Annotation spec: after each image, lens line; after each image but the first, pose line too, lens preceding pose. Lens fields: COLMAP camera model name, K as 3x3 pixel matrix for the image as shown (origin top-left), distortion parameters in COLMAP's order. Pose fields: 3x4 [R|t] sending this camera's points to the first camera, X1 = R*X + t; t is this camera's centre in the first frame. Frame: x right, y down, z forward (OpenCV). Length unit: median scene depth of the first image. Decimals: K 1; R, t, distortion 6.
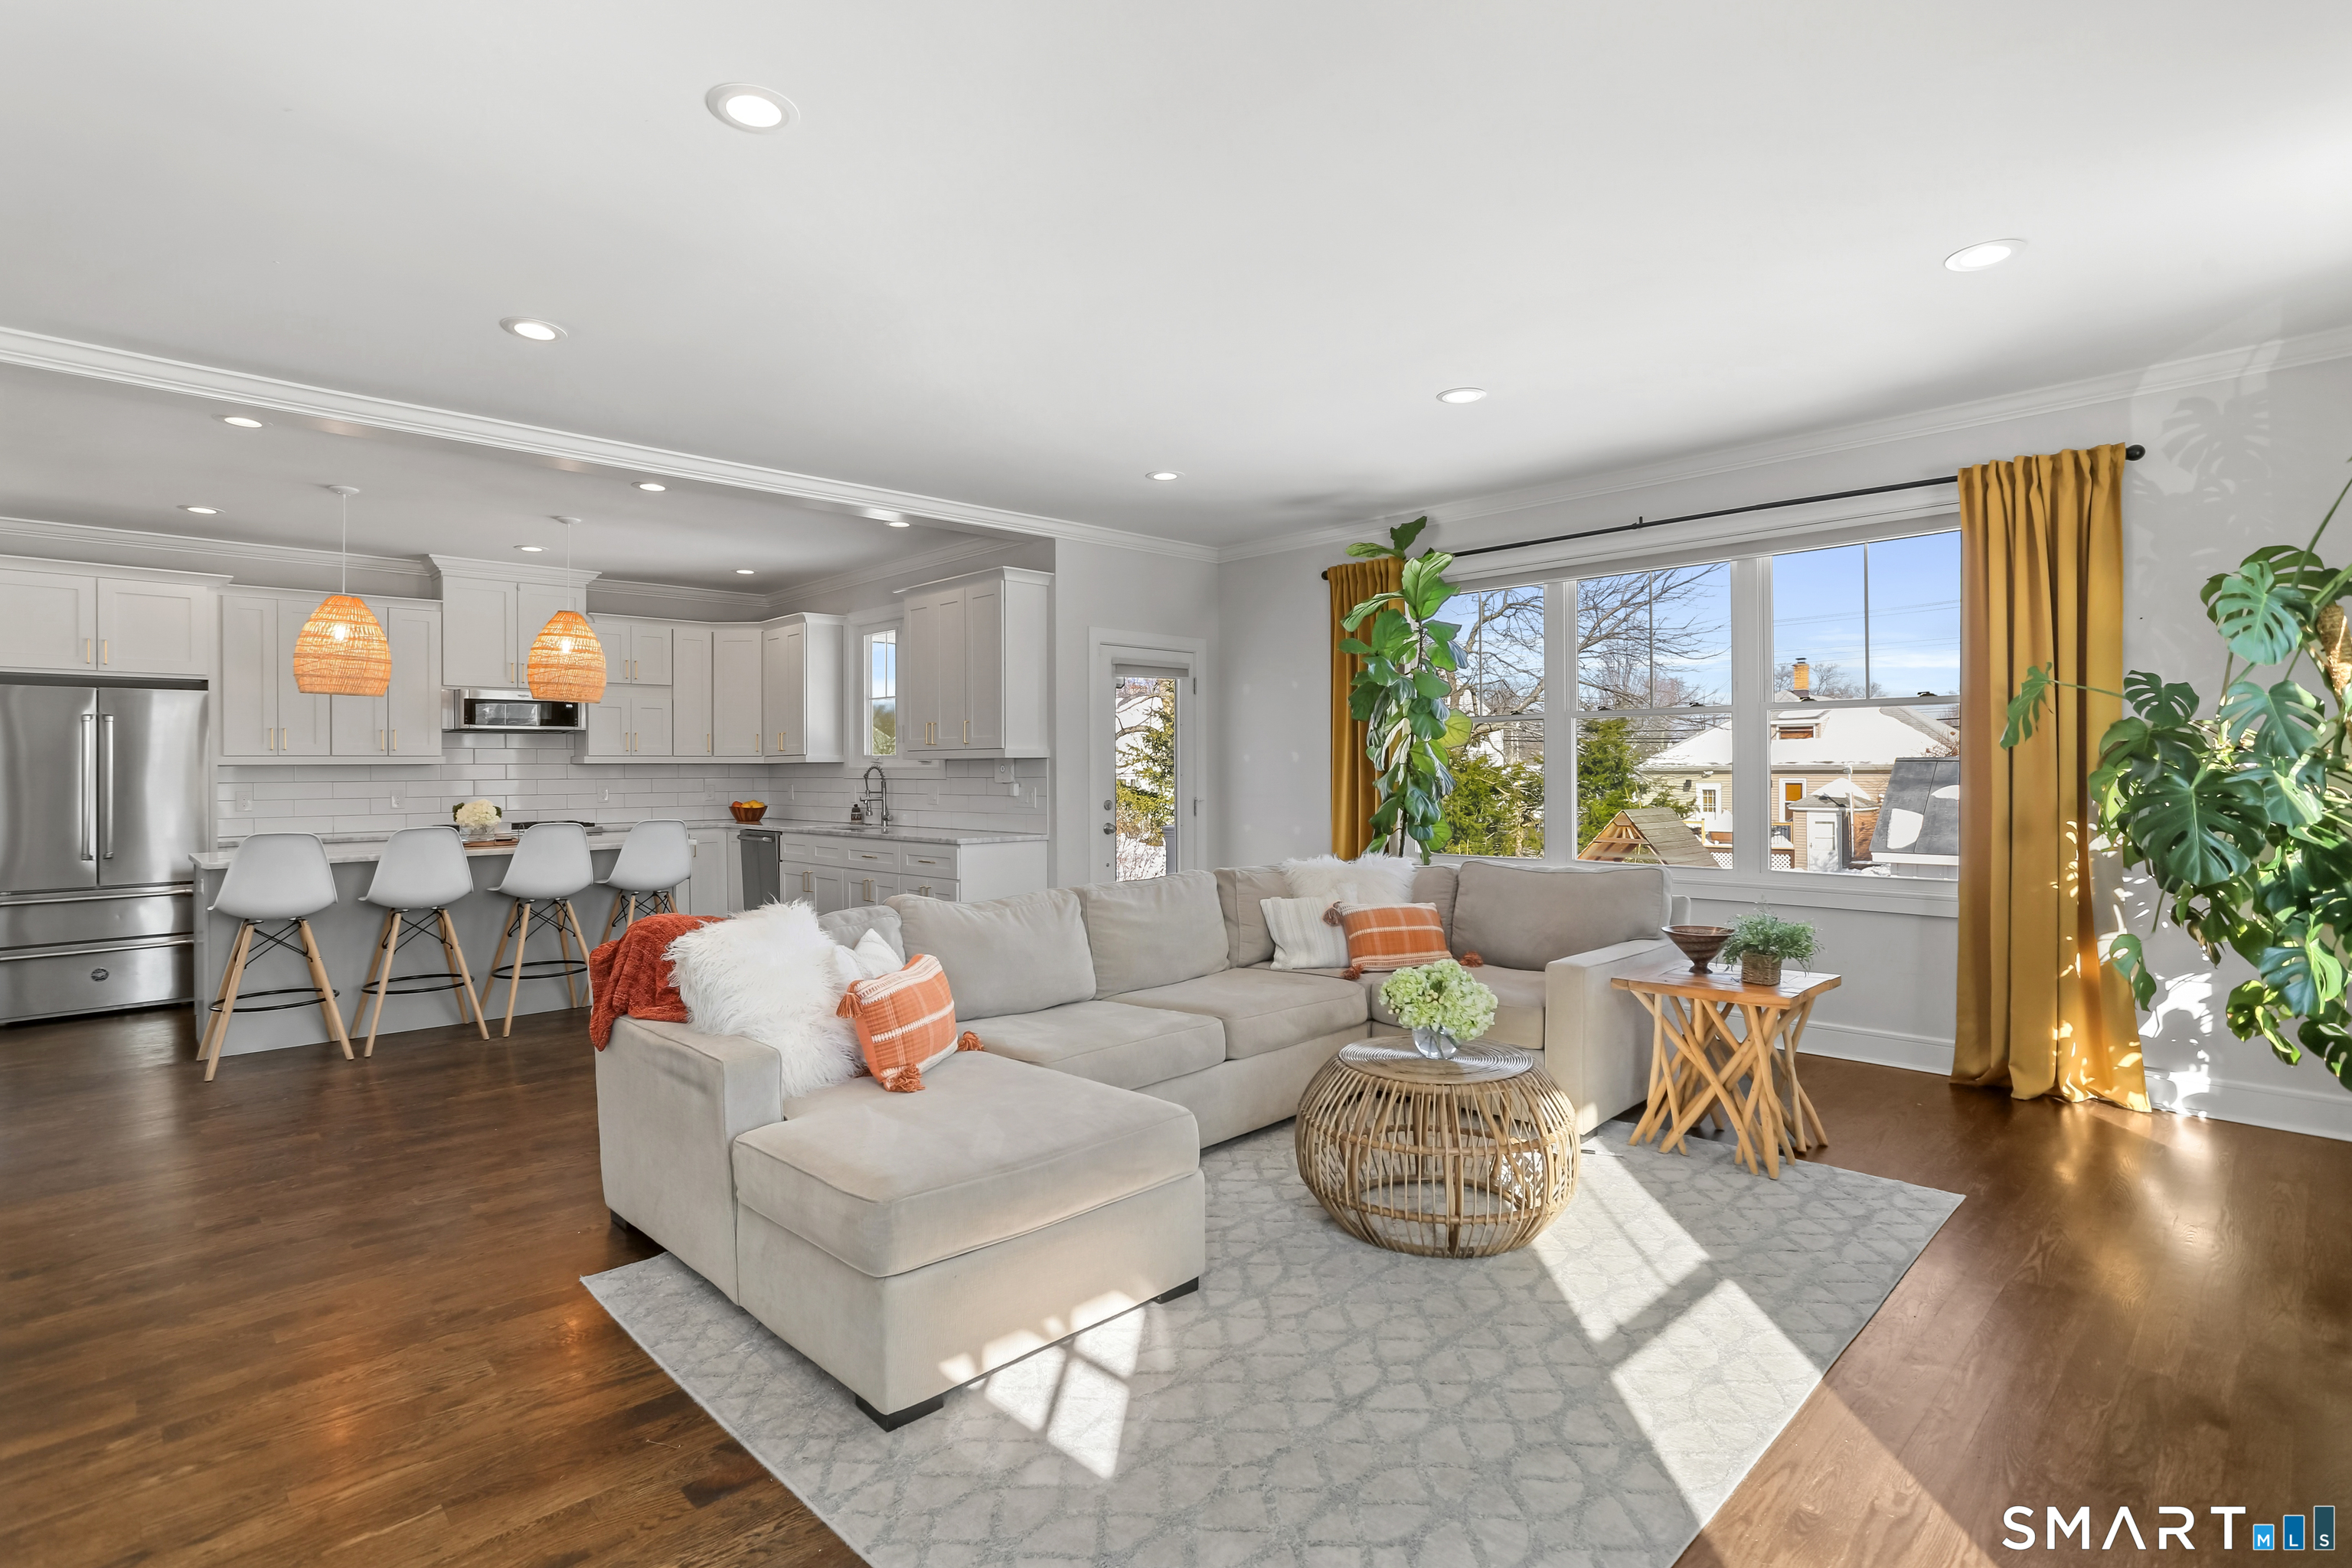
lens RADIAL K [[1146.0, 0, 1164.0], [0, 1146.0, 775.8], [0, 0, 1]] dist [-0.022021, 0.000708]
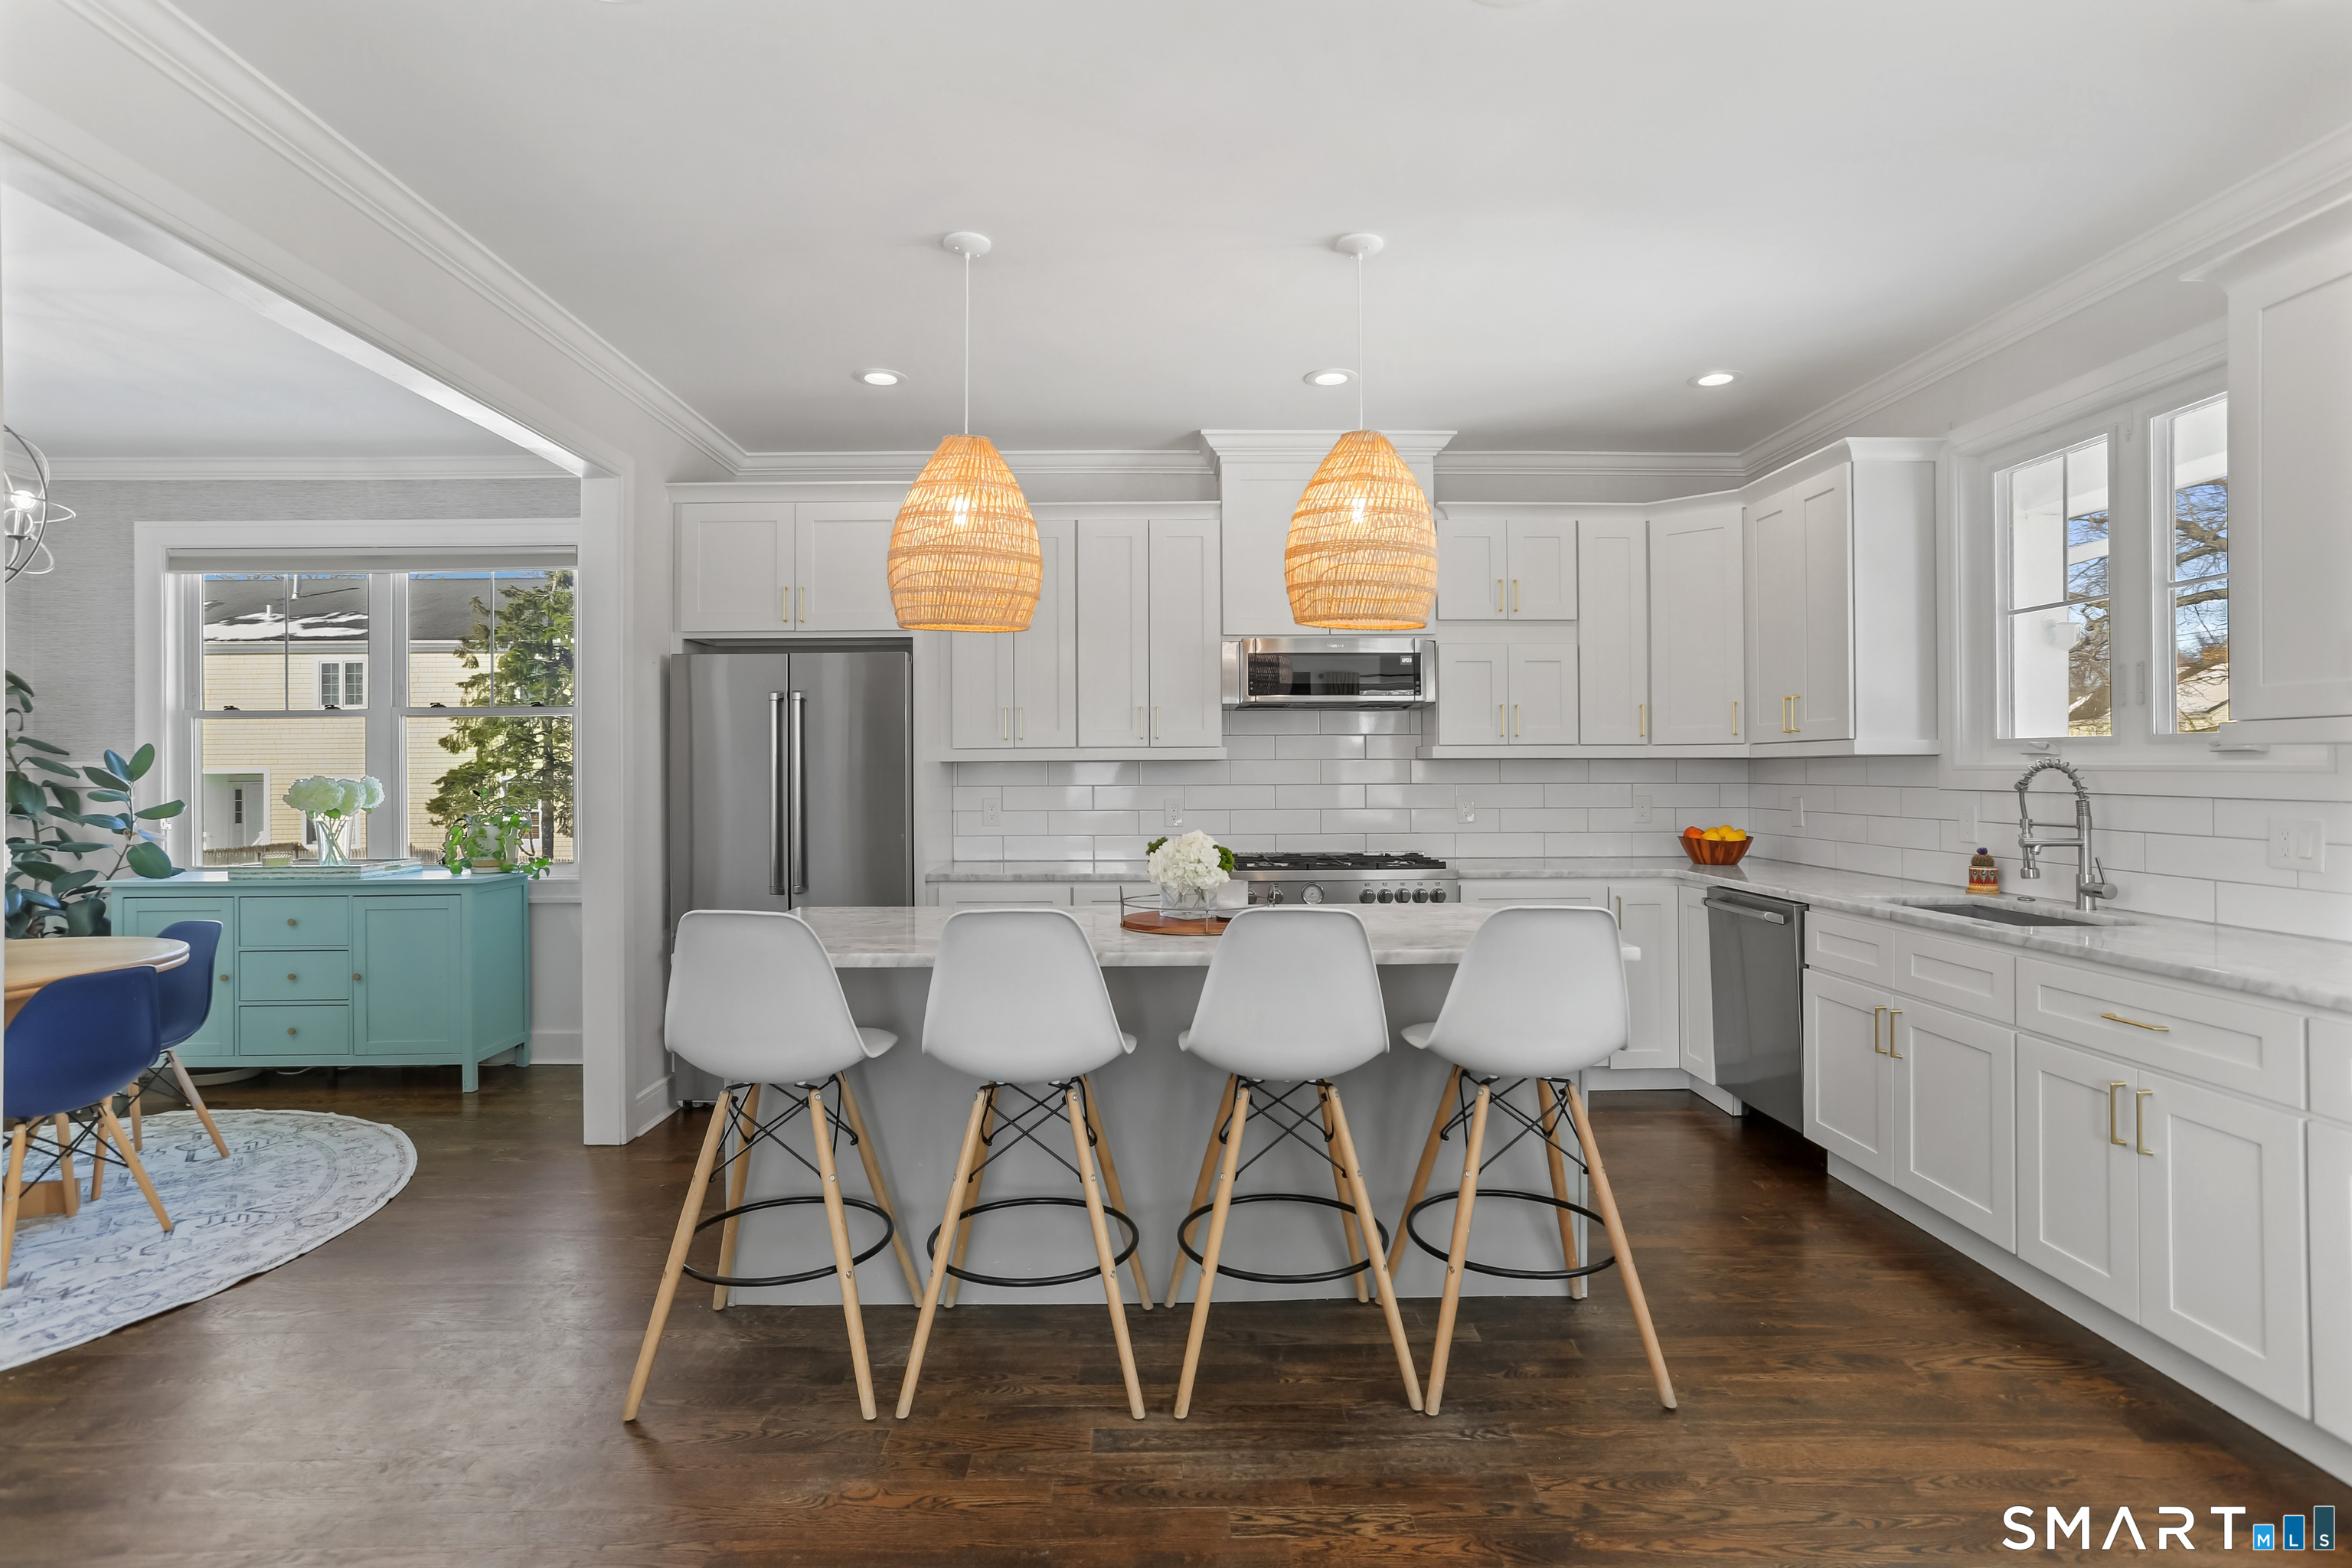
lens RADIAL K [[1139.5, 0, 1162.0], [0, 1139.5, 750.7], [0, 0, 1]] dist [-0.019925, 0.000307]
pose [[0.728185, -0.007074, -0.685344, -0.269117], [-0.005863, 0.999846, -0.016550, -0.005212], [0.685356, 0.016069, 0.728031, 0.620111]]
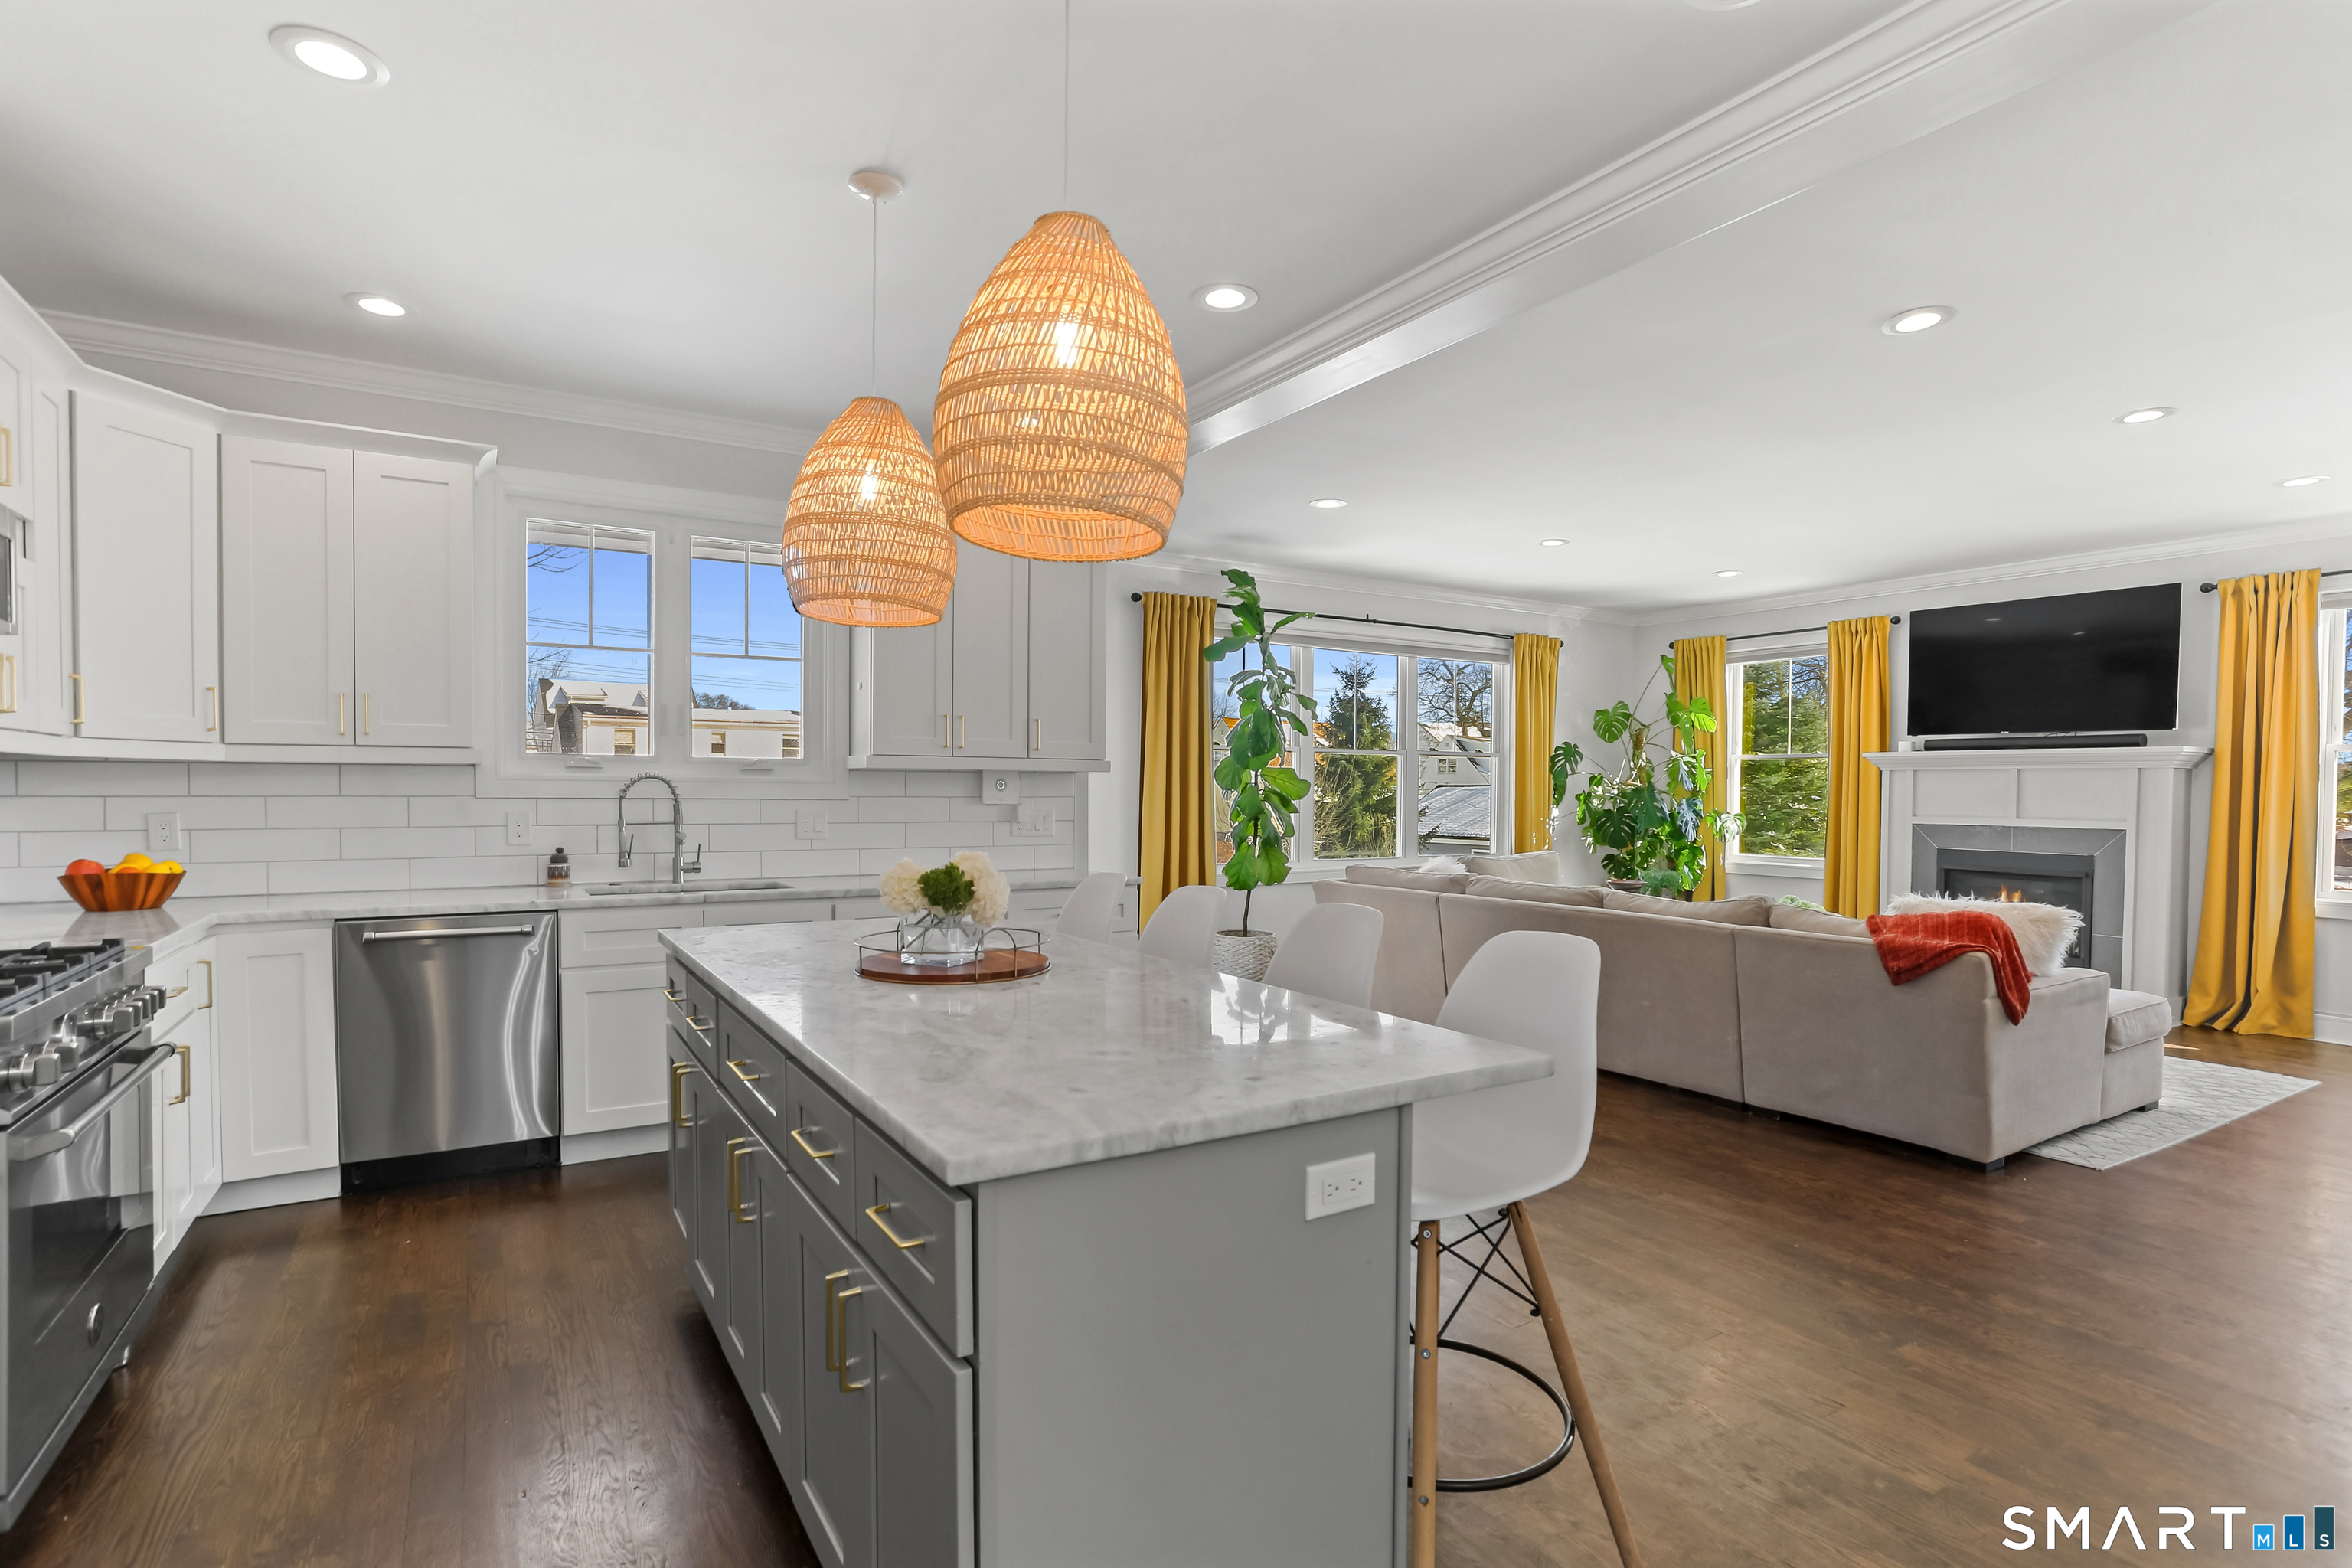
lens RADIAL K [[1188.2, 0, 1151.3], [0, 1188.2, 812.7], [0, 0, 1]] dist [-0.044220, 0.023743]
pose [[0.218468, -0.011865, 0.975772, -0.974458], [-0.002488, 0.999916, 0.012716, 0.002133], [-0.975841, -0.005206, 0.218420, 0.833871]]
